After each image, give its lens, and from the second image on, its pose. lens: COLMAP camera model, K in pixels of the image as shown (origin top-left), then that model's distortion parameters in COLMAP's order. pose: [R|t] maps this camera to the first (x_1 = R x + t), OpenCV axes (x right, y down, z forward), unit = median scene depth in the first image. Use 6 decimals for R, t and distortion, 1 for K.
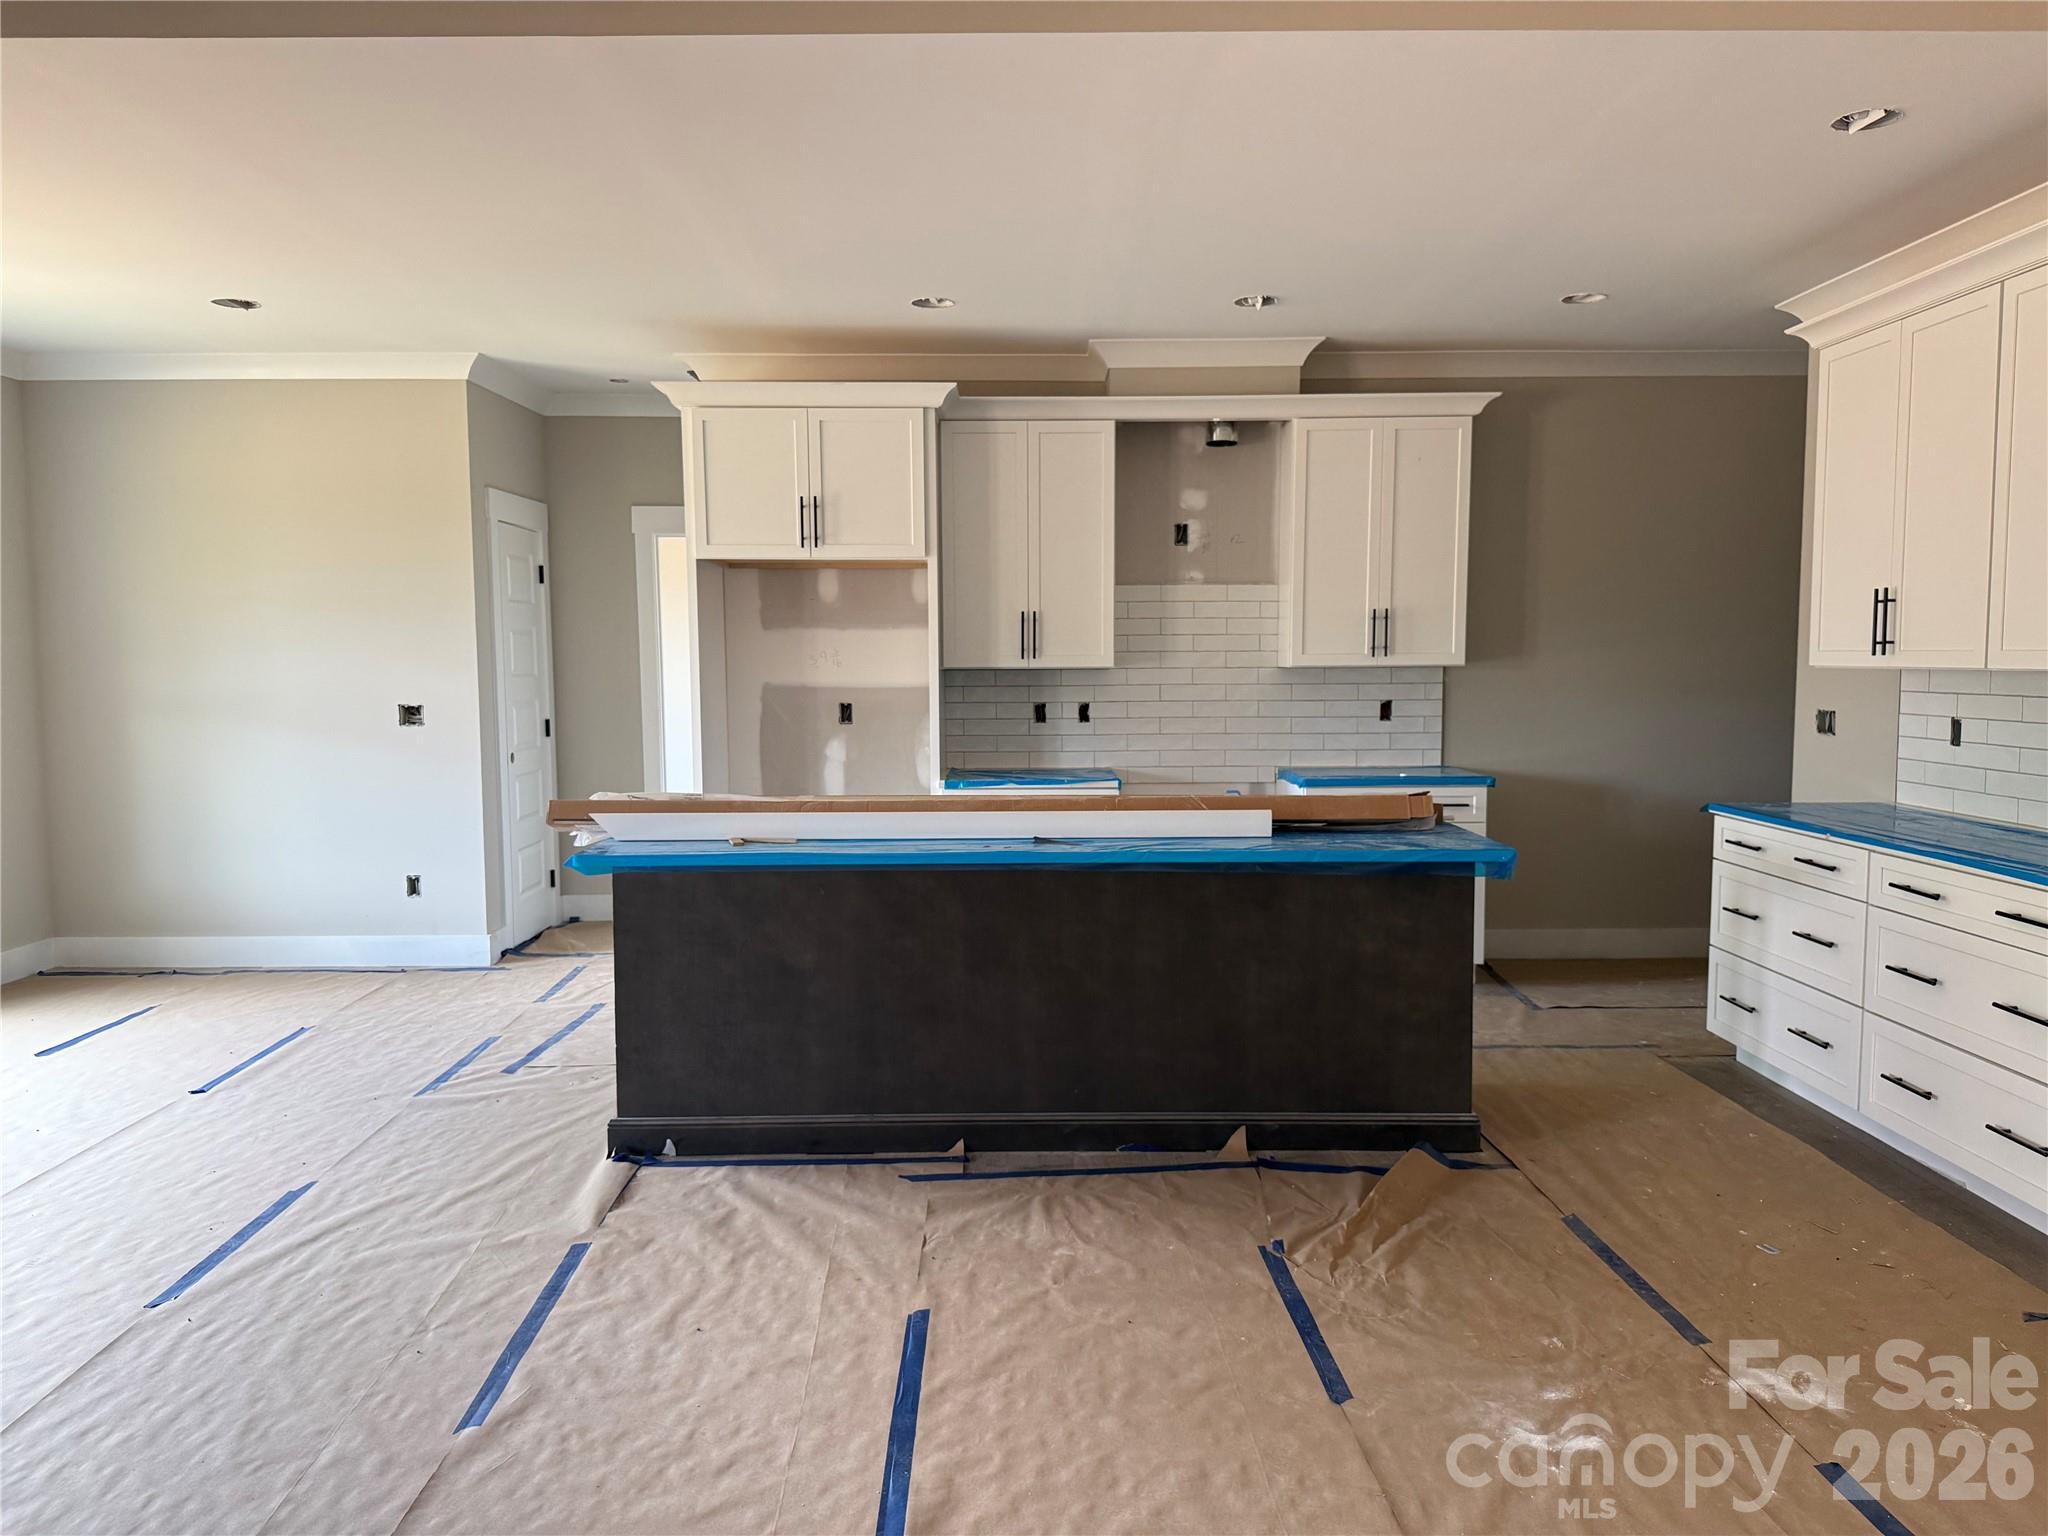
lens RADIAL K [[1439.2, 0, 979.2], [0, 1439.2, 772.2], [0, 0, 1]] dist [0.111765, -0.214109]
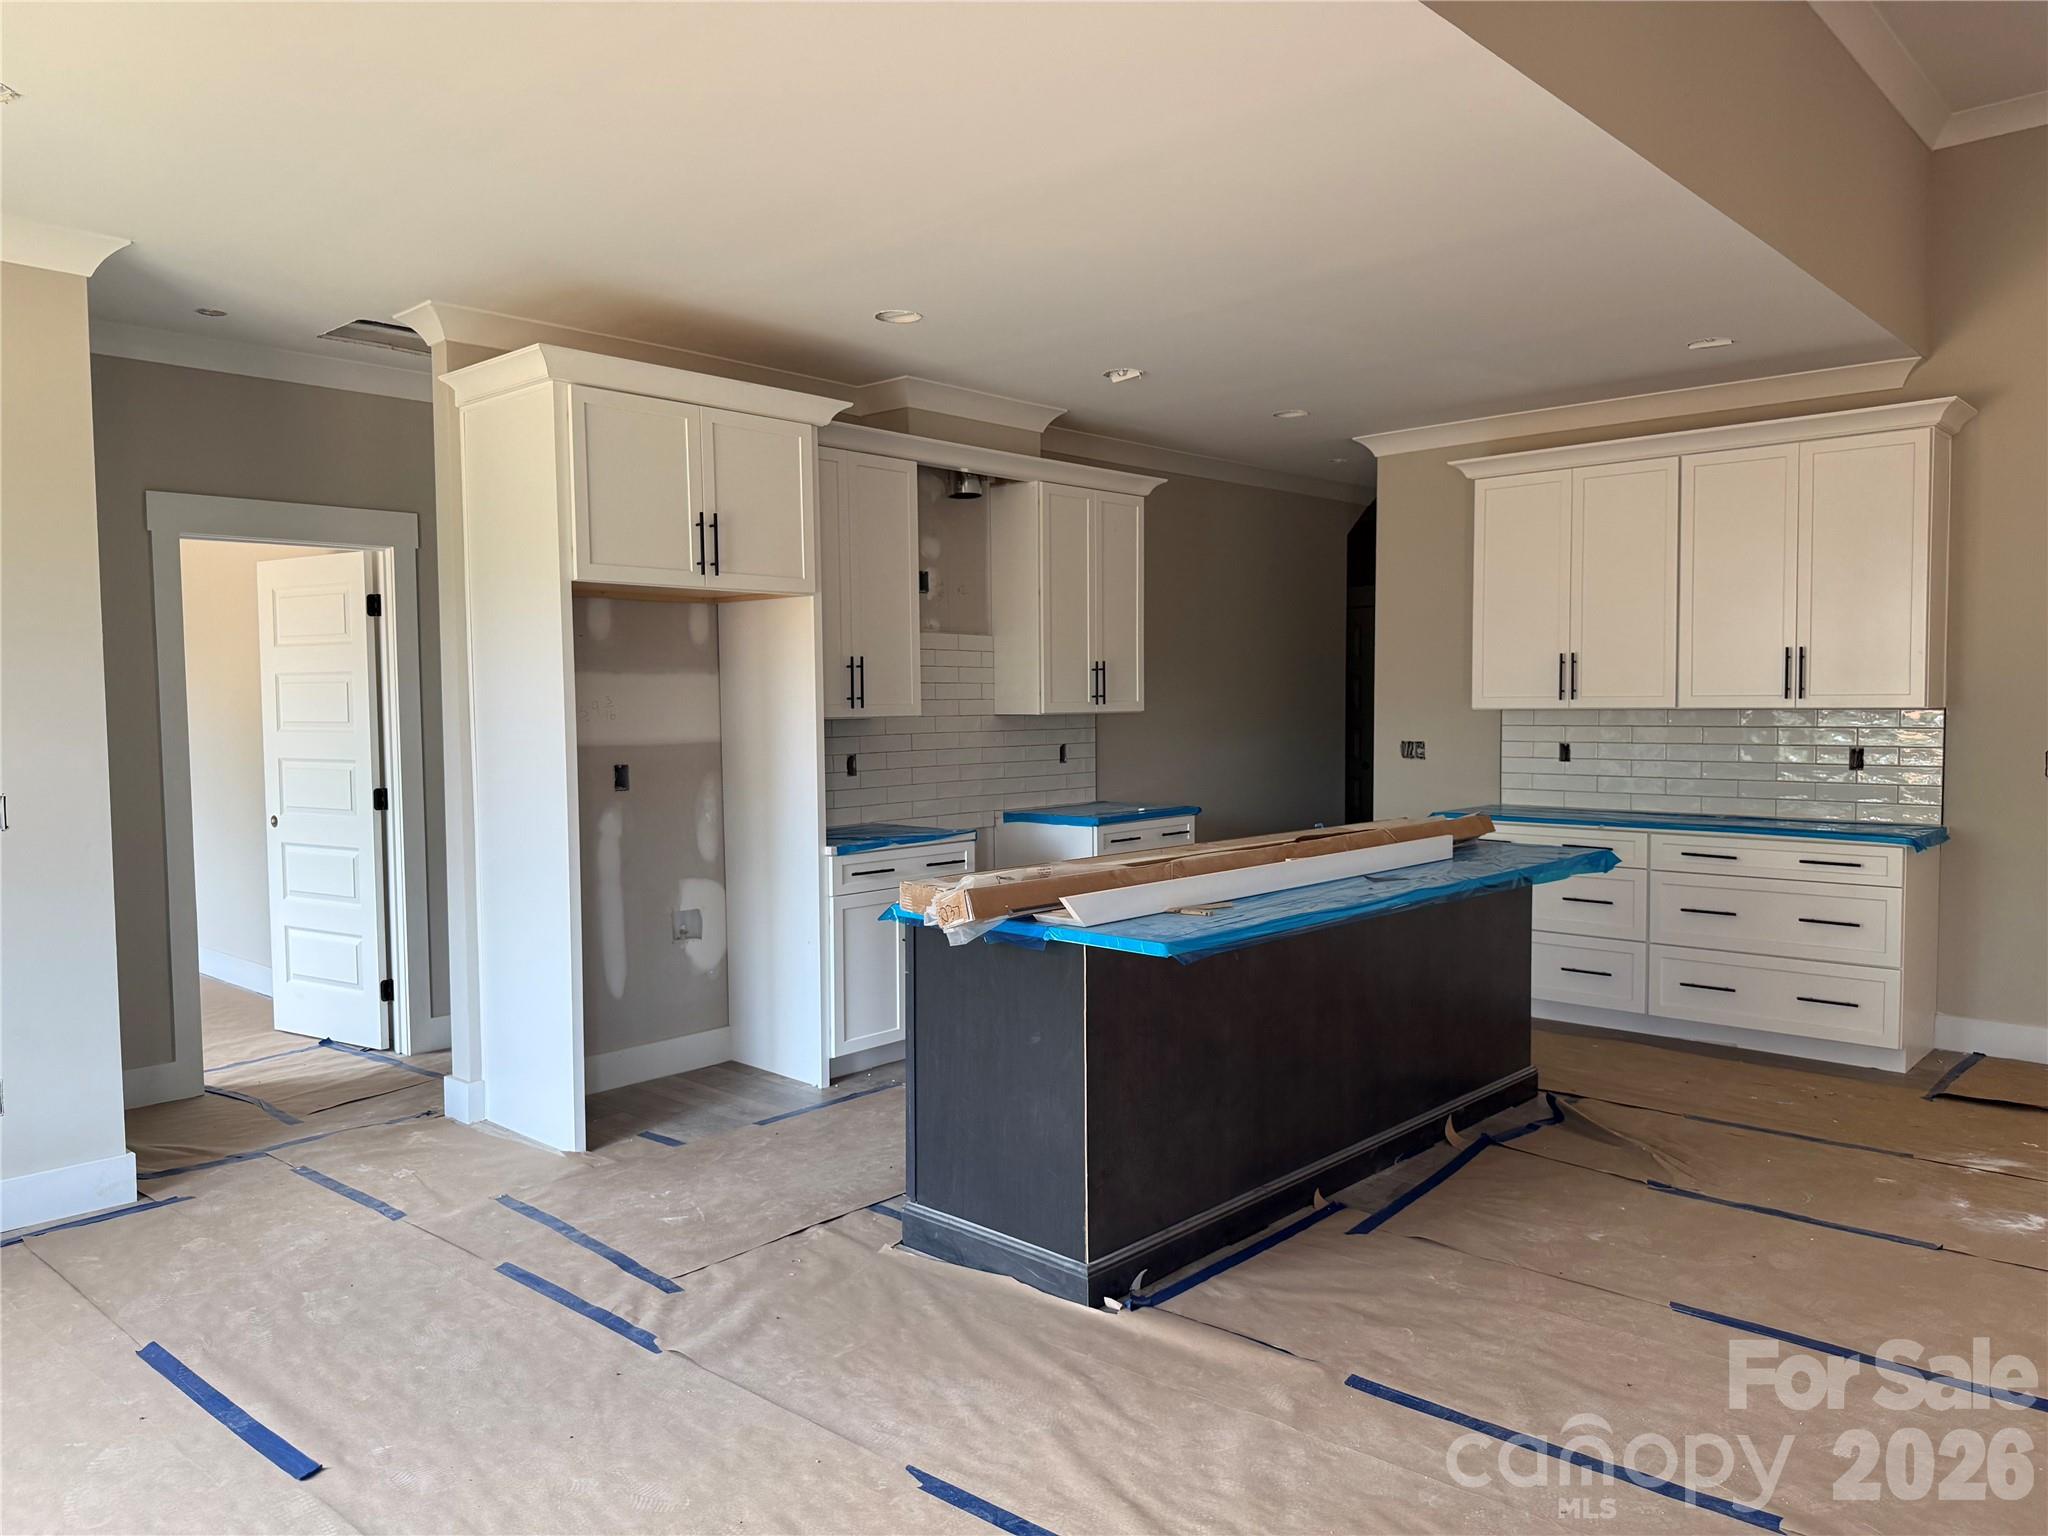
lens RADIAL K [[1450.3, 0, 1024.0], [0, 1450.3, 768.0], [0, 0, 1]] dist [0.050154, -0.076711]
pose [[0.678878, -0.037886, 0.733273, -0.671150], [0.066666, 0.997724, -0.010171, -0.028325], [-0.731219, 0.055789, 0.679858, 0.348590]]
